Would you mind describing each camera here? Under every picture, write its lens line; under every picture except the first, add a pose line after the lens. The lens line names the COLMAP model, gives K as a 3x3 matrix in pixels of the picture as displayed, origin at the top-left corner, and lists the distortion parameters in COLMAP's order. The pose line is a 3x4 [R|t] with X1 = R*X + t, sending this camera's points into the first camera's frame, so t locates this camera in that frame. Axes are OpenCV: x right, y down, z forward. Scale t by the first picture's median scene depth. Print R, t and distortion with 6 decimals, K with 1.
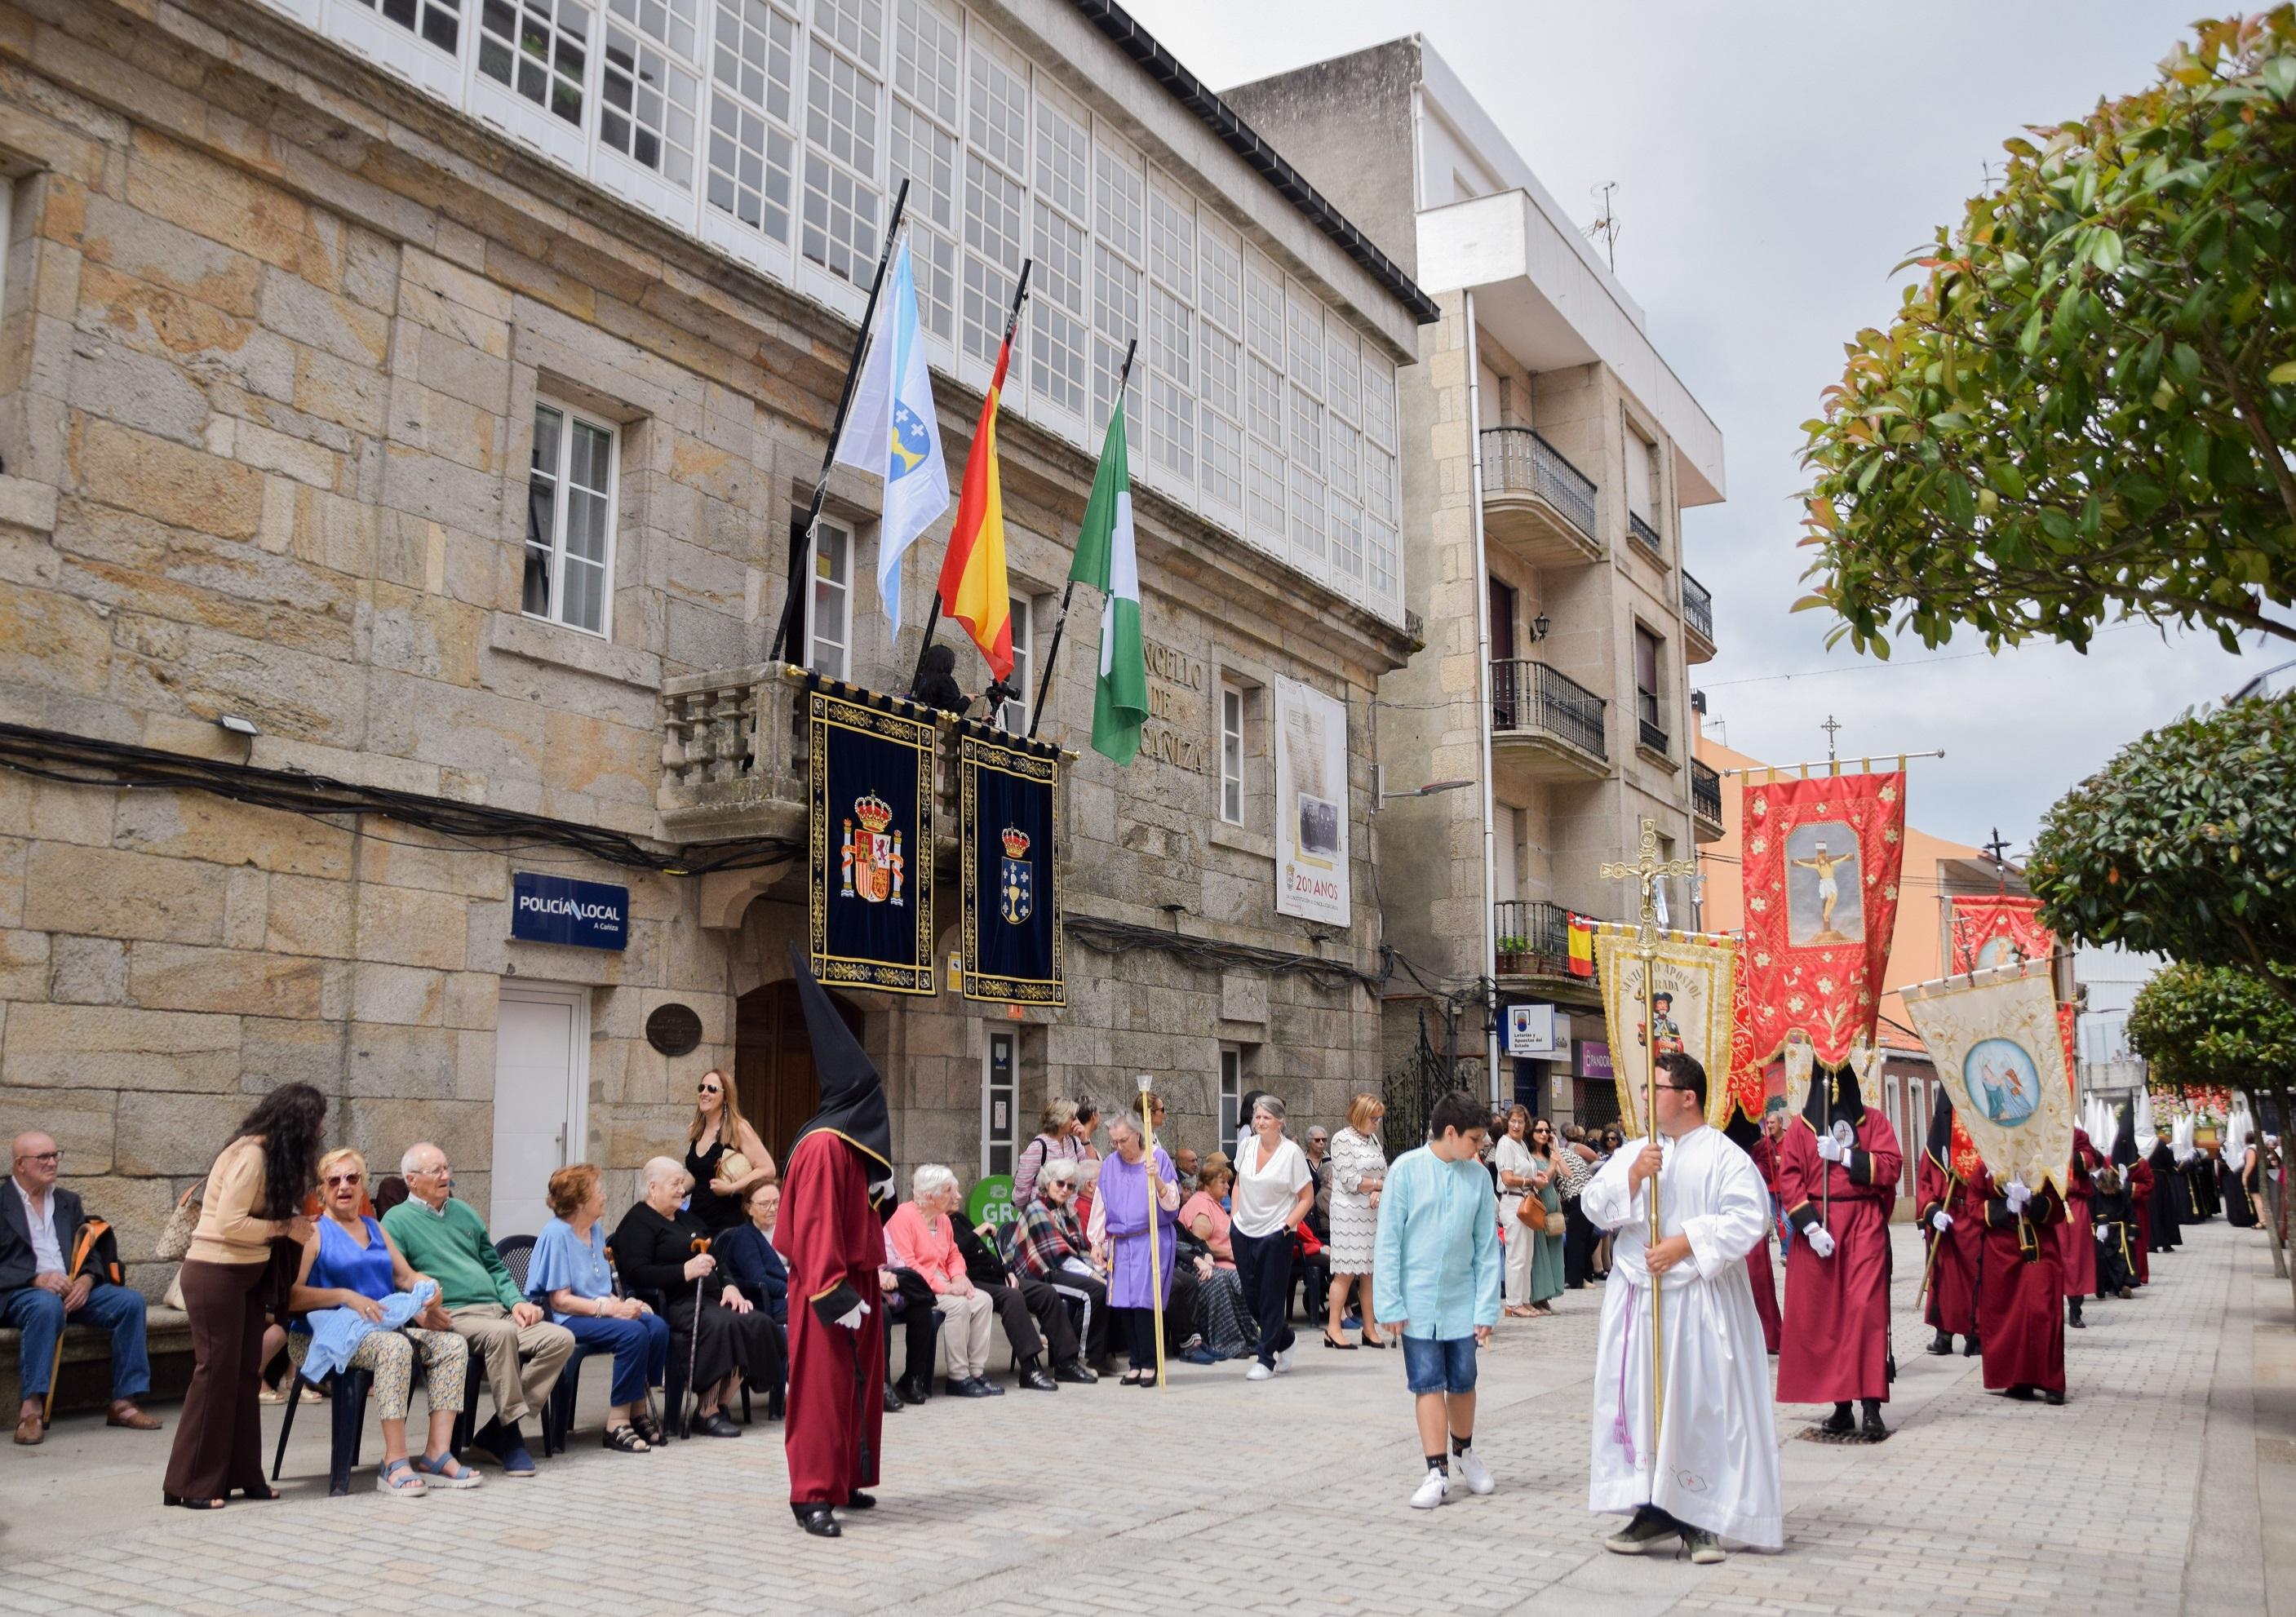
lens RADIAL K [[1966.2, 0, 1075.2], [0, 1966.2, 806.7], [0, 0, 1]] dist [-0.131317, 0.153850]
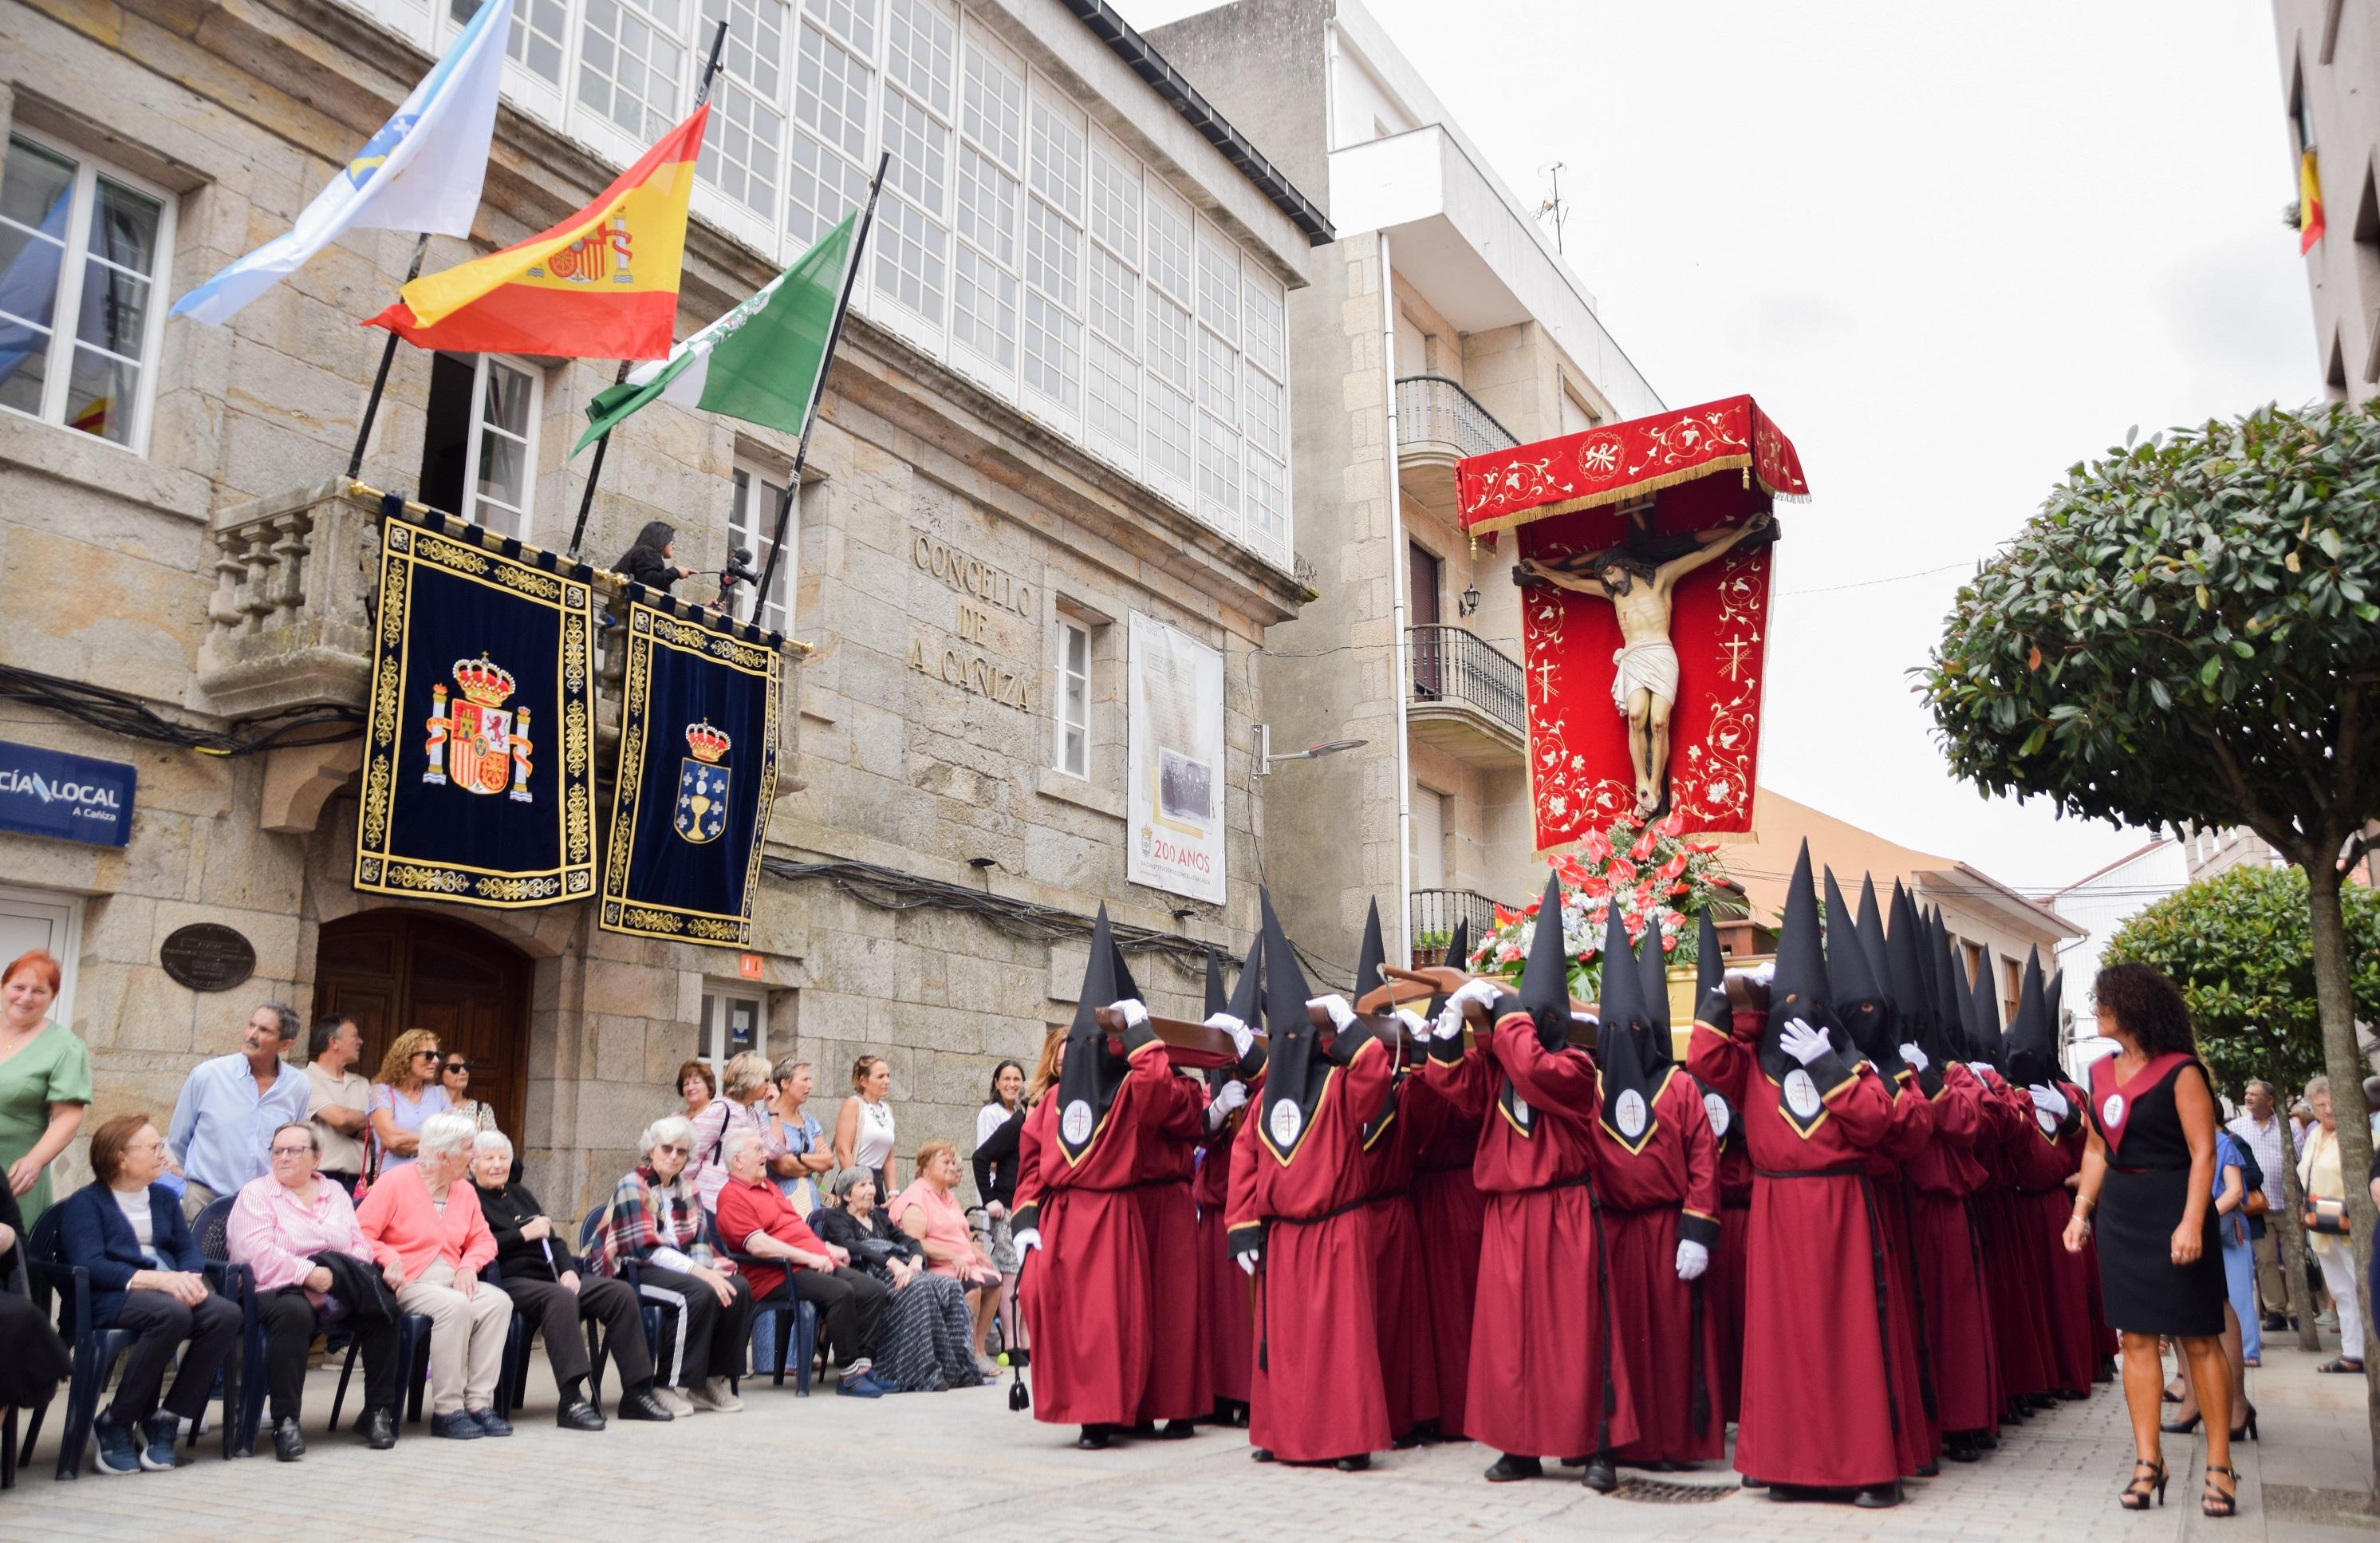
lens RADIAL K [[1916.4, 0, 1188.0], [0, 1916.4, 746.4], [0, 0, 1]] dist [-0.135388, 0.160026]
pose [[0.999089, 0.001284, 0.042652, 0.147723], [0.001503, 0.997868, -0.065244, 0.079335], [-0.042645, 0.065249, 0.996957, 0.242167]]
